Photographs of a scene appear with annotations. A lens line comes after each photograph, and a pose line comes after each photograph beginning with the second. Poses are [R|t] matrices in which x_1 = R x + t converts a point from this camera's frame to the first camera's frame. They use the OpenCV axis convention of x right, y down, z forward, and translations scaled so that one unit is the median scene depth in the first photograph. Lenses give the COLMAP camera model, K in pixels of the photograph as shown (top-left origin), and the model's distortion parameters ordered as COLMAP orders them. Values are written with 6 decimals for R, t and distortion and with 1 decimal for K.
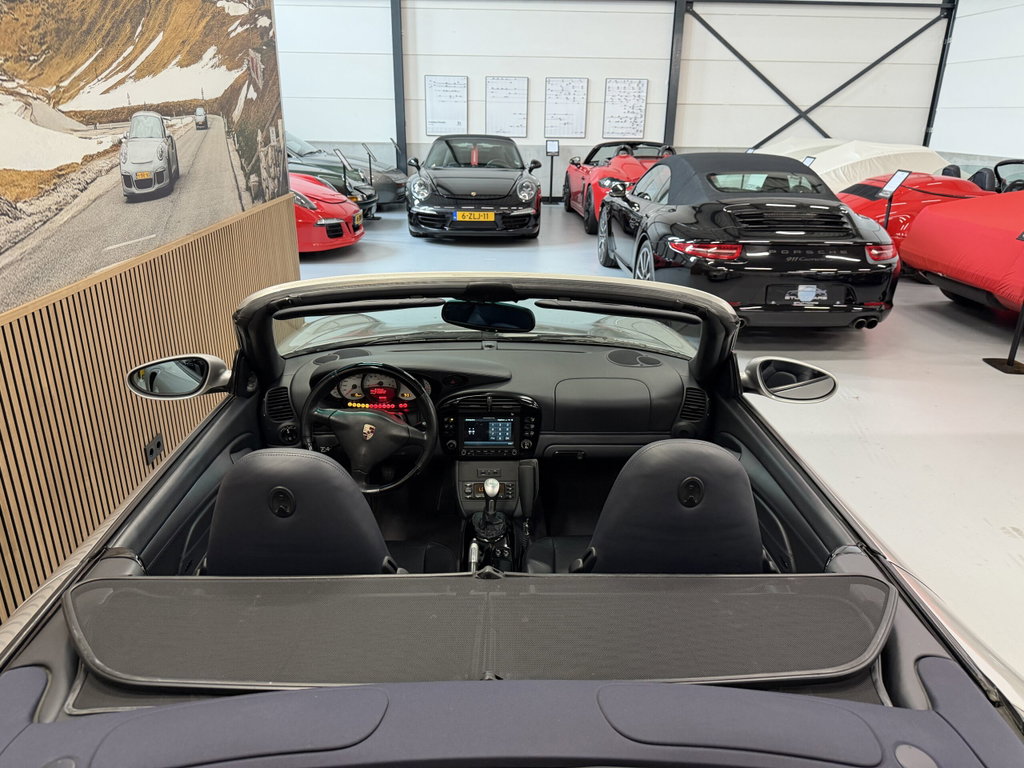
lens RADIAL K [[724.6, 0, 506.3], [0, 724.6, 391.8], [0, 0, 1]] dist [0.039929, -0.052800]
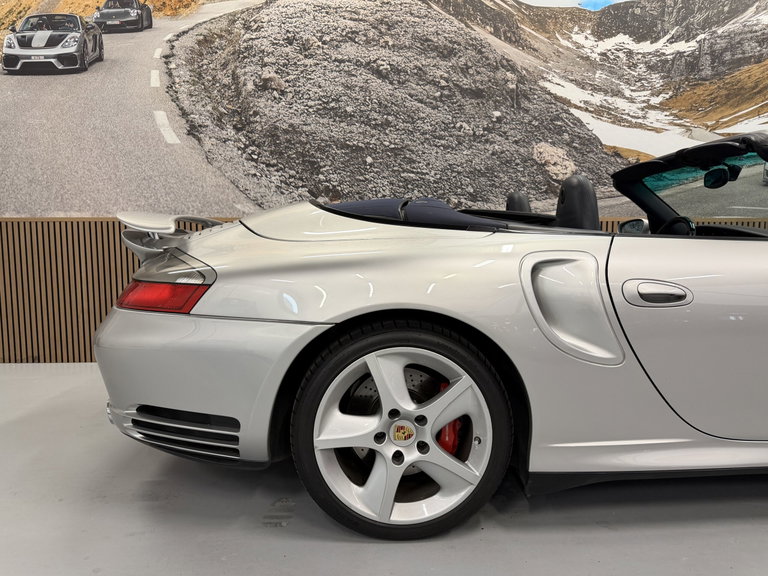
lens RADIAL K [[543.4, 0, 384.3], [0, 543.4, 297.6], [0, 0, 1]] dist [0.039929, -0.052800]
pose [[-0.008845, 0.088886, -0.996003, 0.693175], [-0.357141, 0.930067, 0.086173, 0.170249], [0.934009, 0.356475, 0.023519, 0.209843]]
